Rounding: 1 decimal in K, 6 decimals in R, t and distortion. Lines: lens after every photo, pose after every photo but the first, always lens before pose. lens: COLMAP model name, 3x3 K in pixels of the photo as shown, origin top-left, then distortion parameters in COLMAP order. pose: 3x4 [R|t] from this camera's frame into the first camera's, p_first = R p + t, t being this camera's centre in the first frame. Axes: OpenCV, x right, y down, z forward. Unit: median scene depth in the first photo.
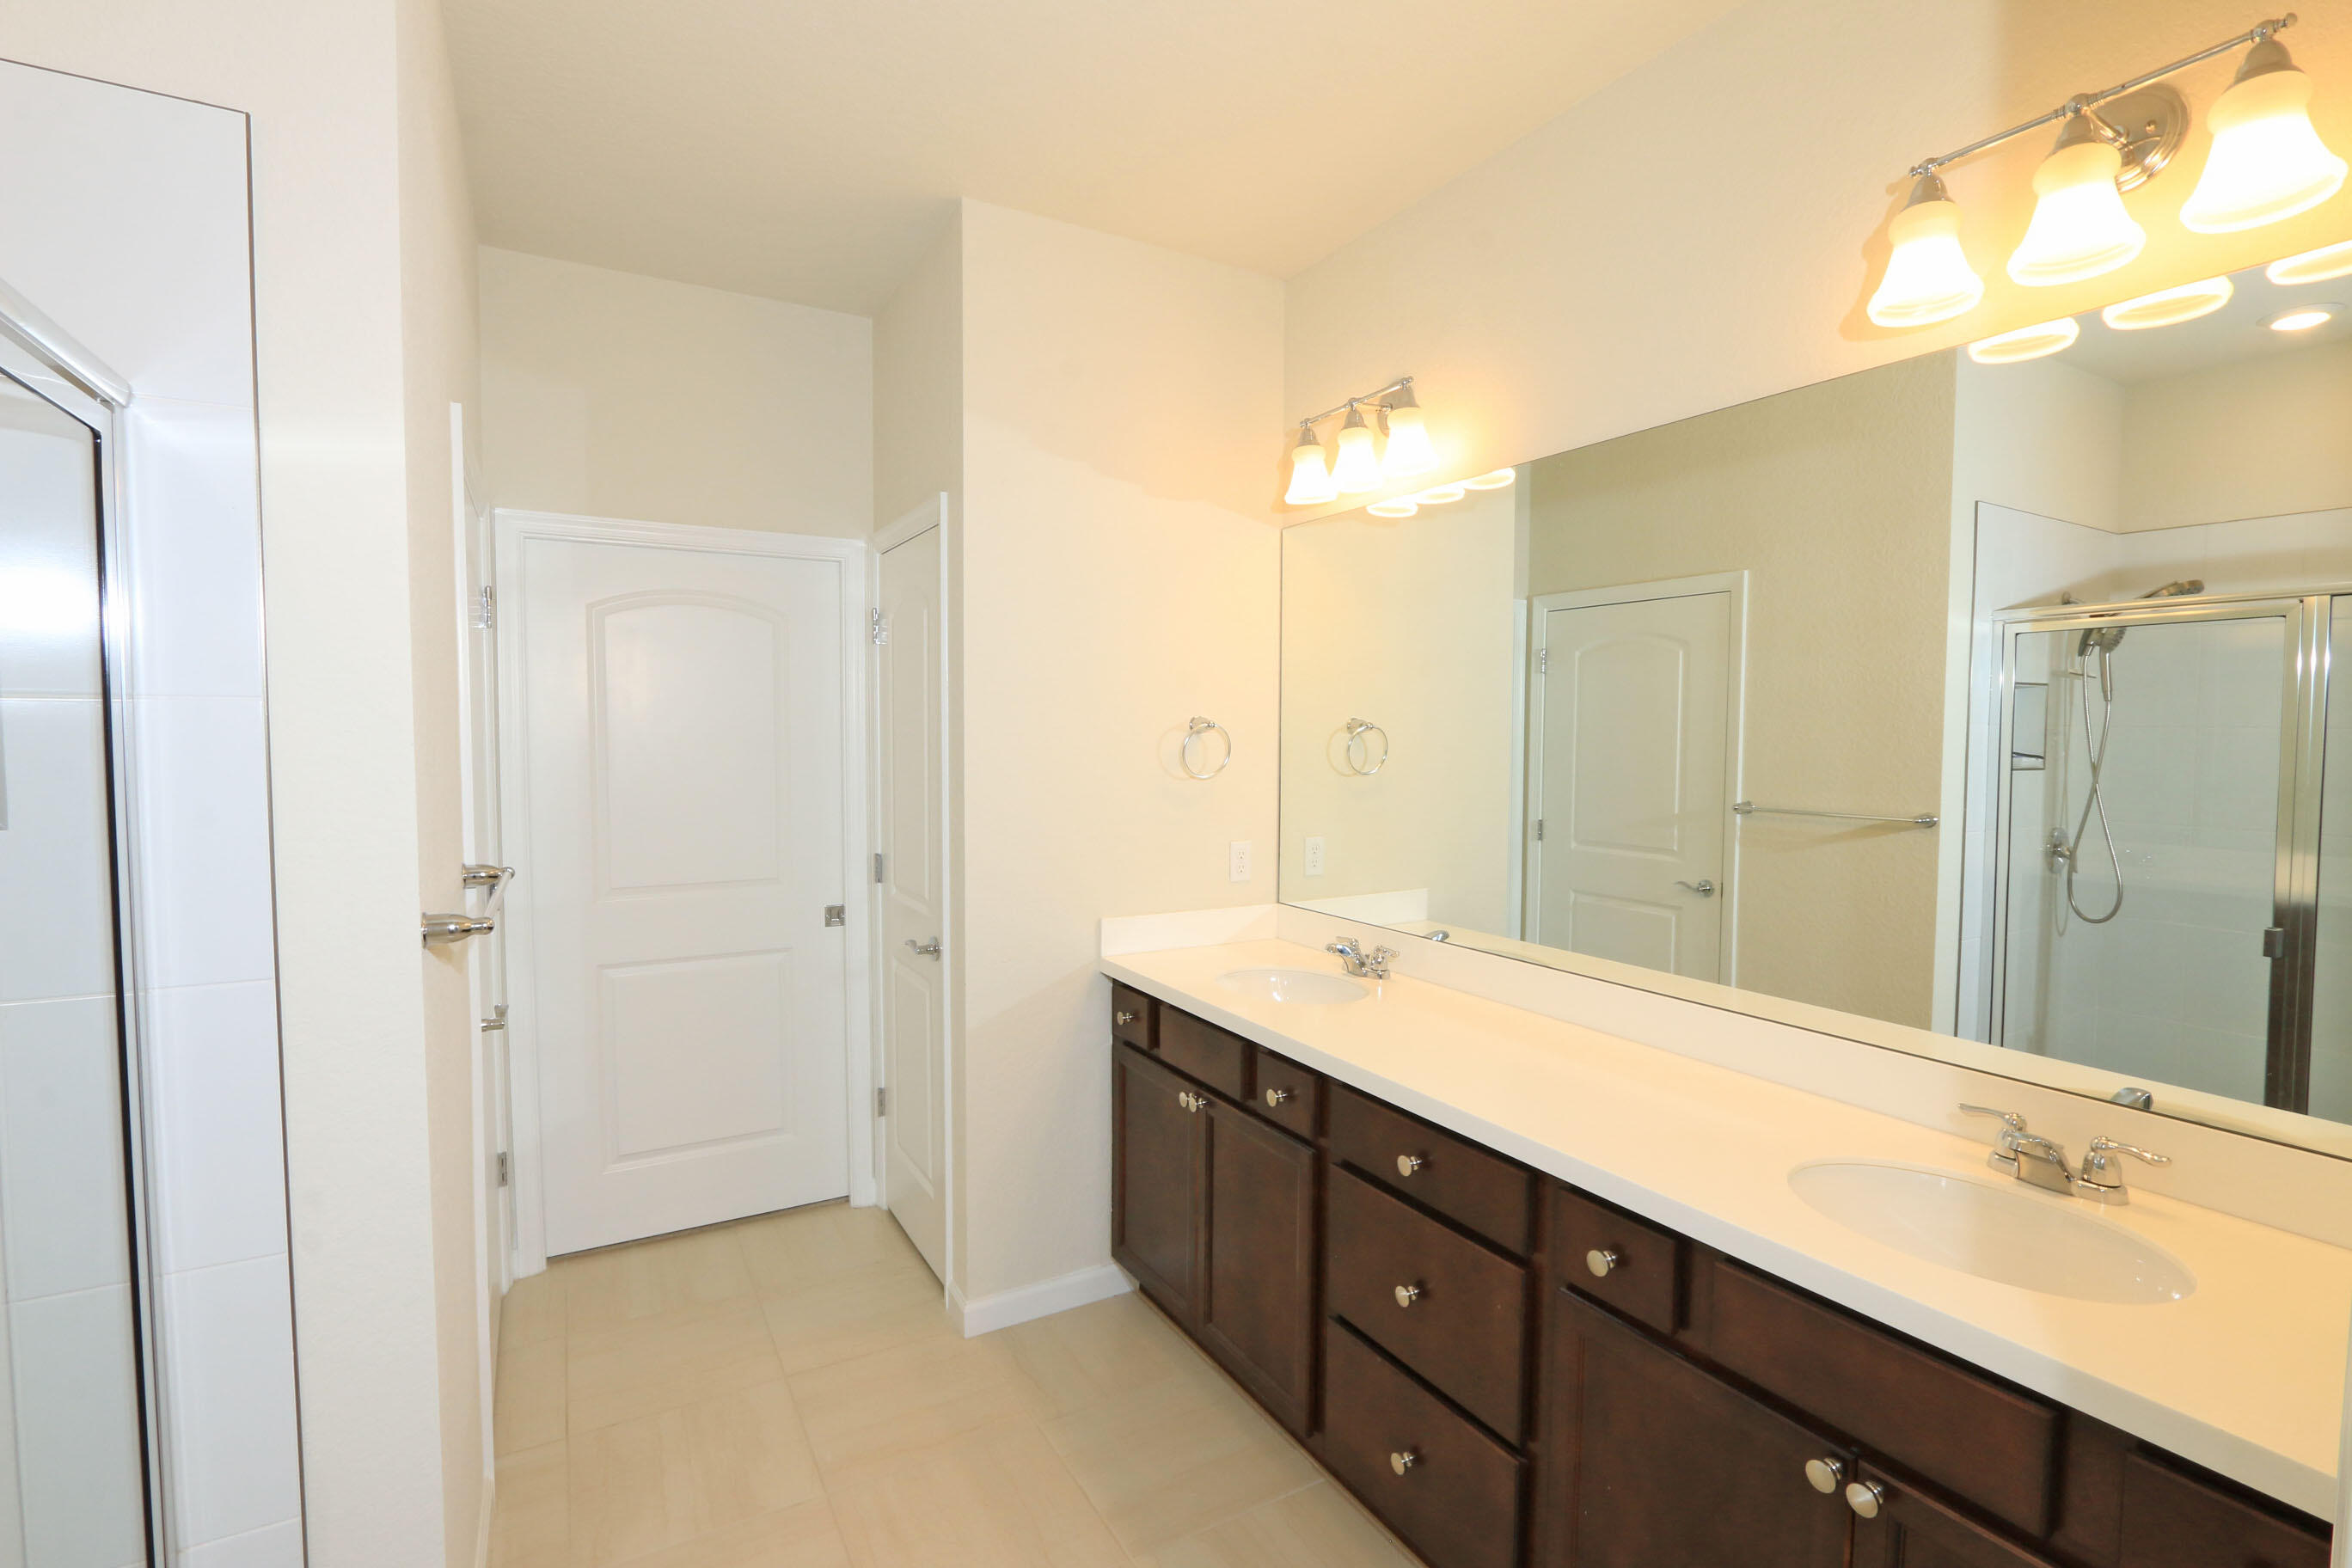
lens RADIAL K [[1100.3, 0, 1175.8], [0, 1100.3, 796.6], [0, 0, 1]] dist [0.000401, 0.000758]
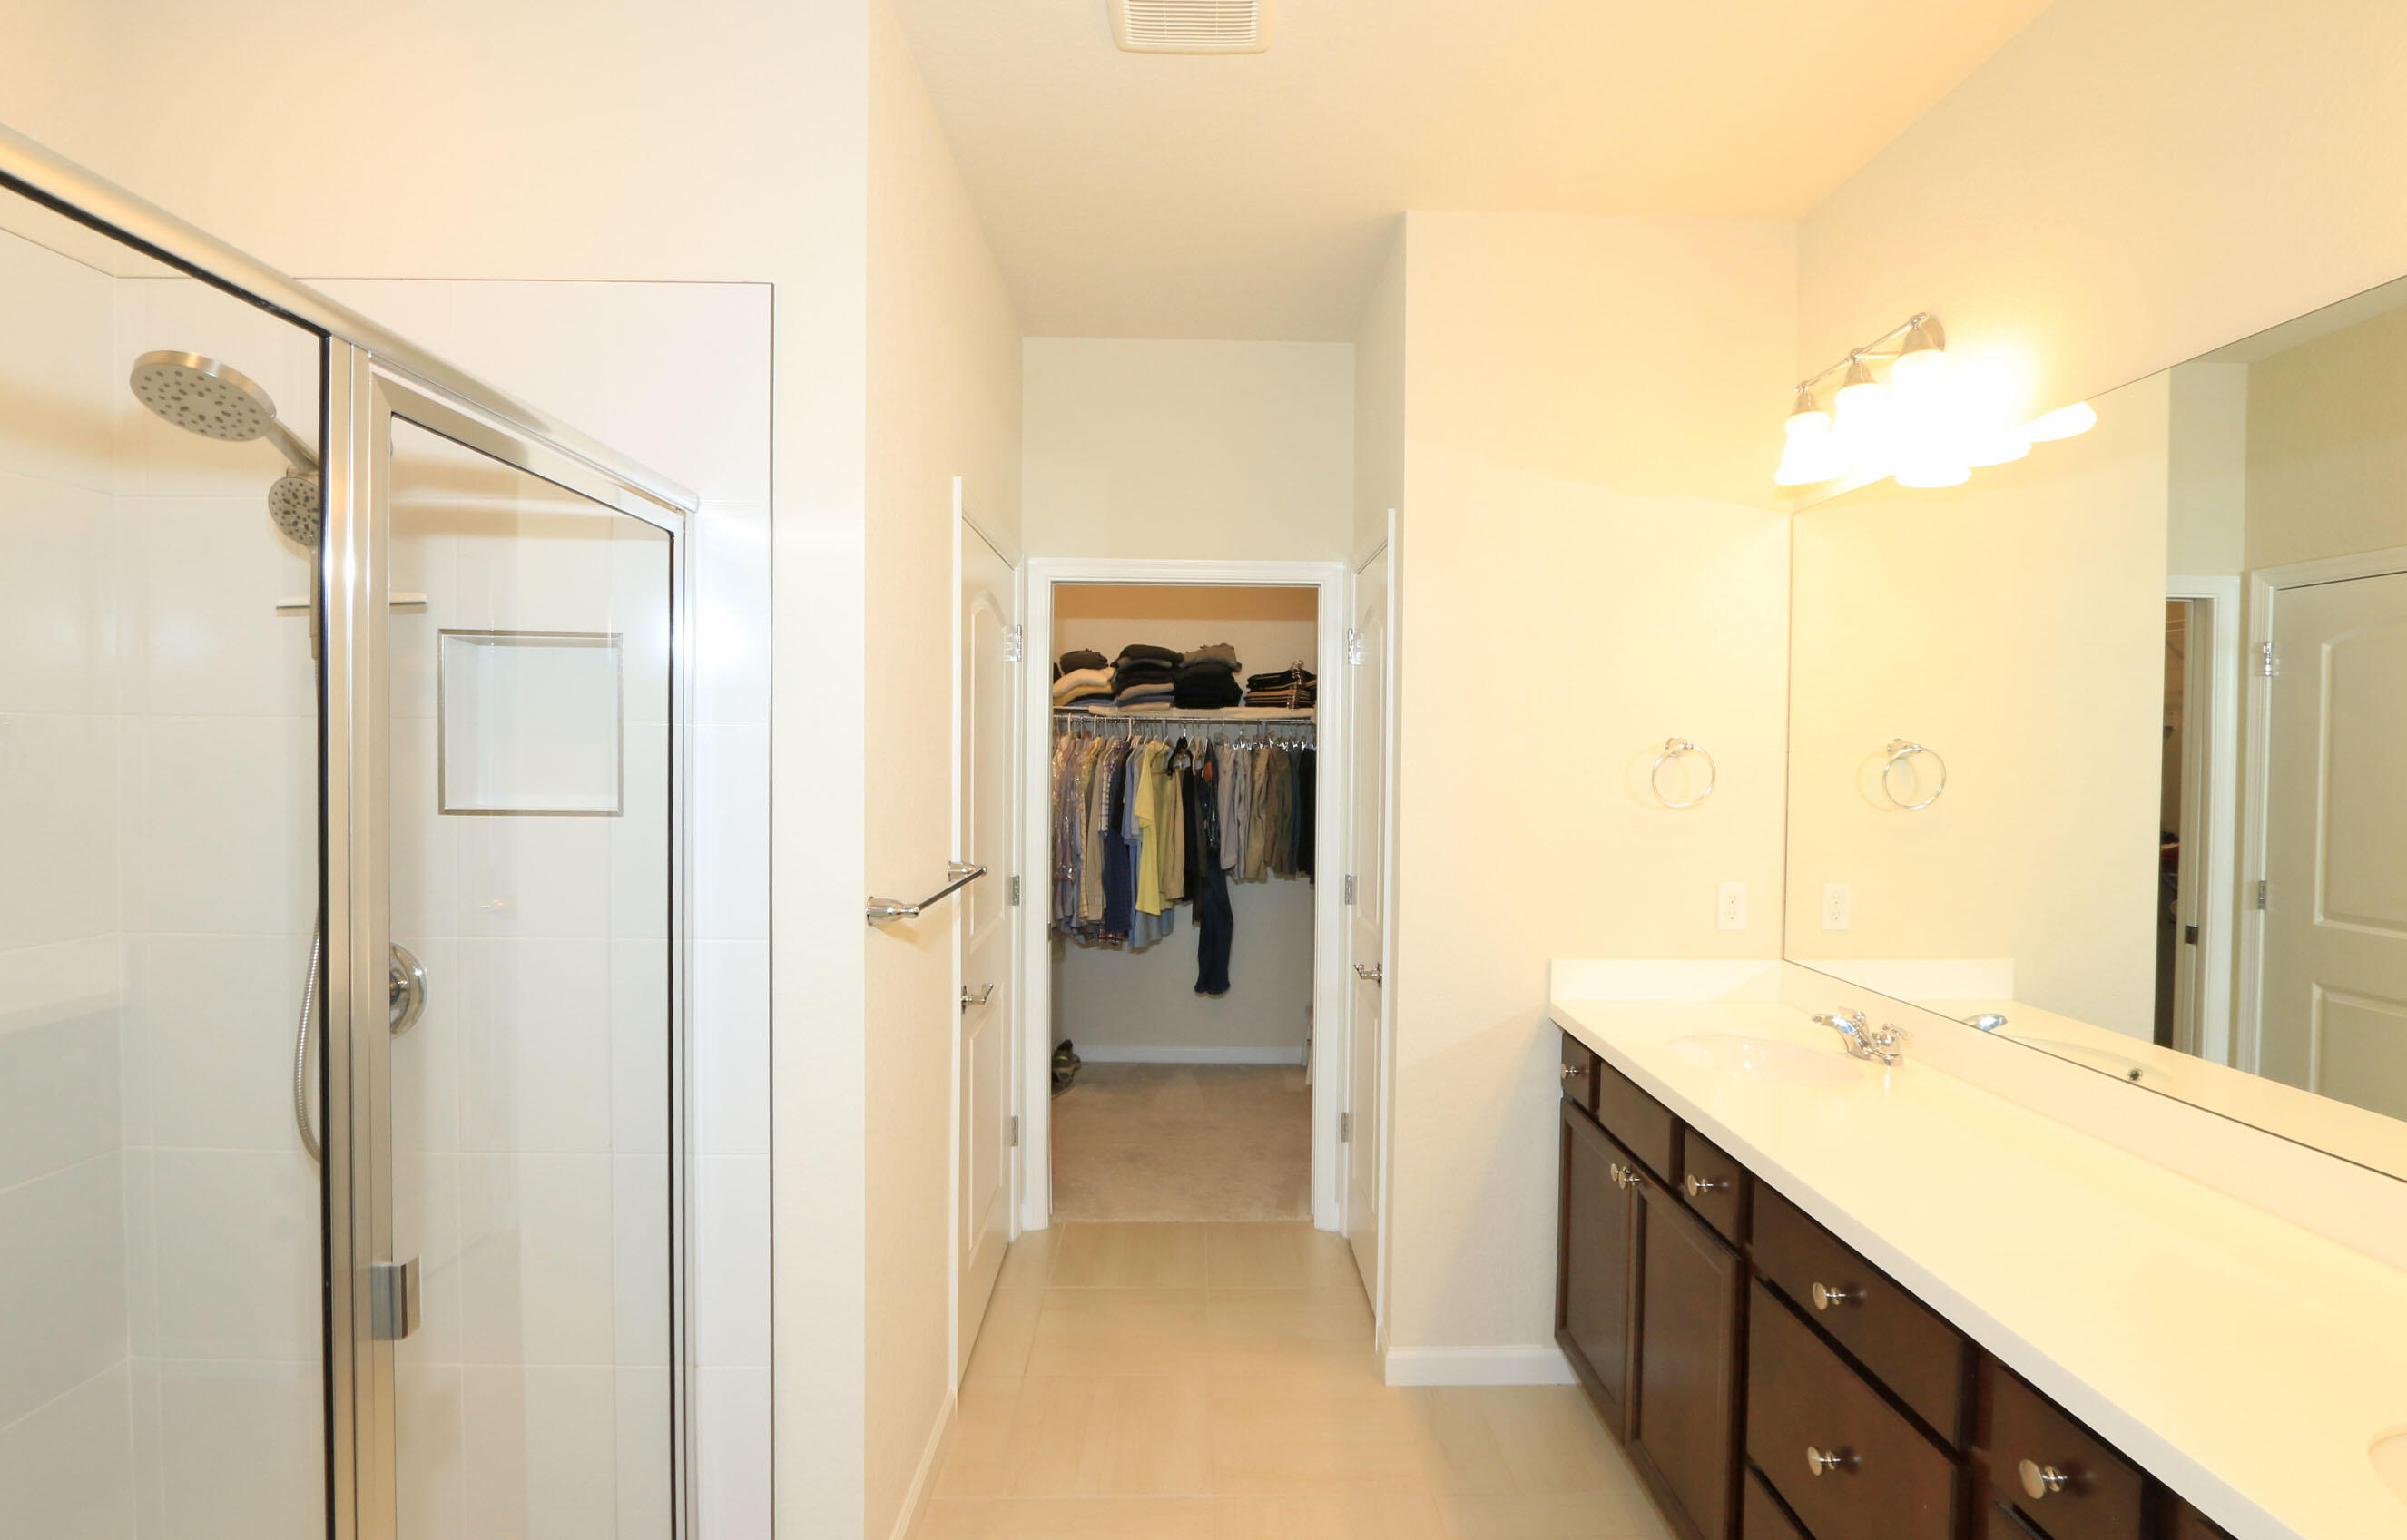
lens RADIAL K [[1153.8, 0, 1213.6], [0, 1153.8, 780.4], [0, 0, 1]] dist [-0.006308, -0.000700]
pose [[0.879183, 0.016657, -0.476193, 0.143400], [-0.033711, 0.999059, -0.027293, -0.000760], [0.475290, 0.040048, 0.878917, 0.028709]]
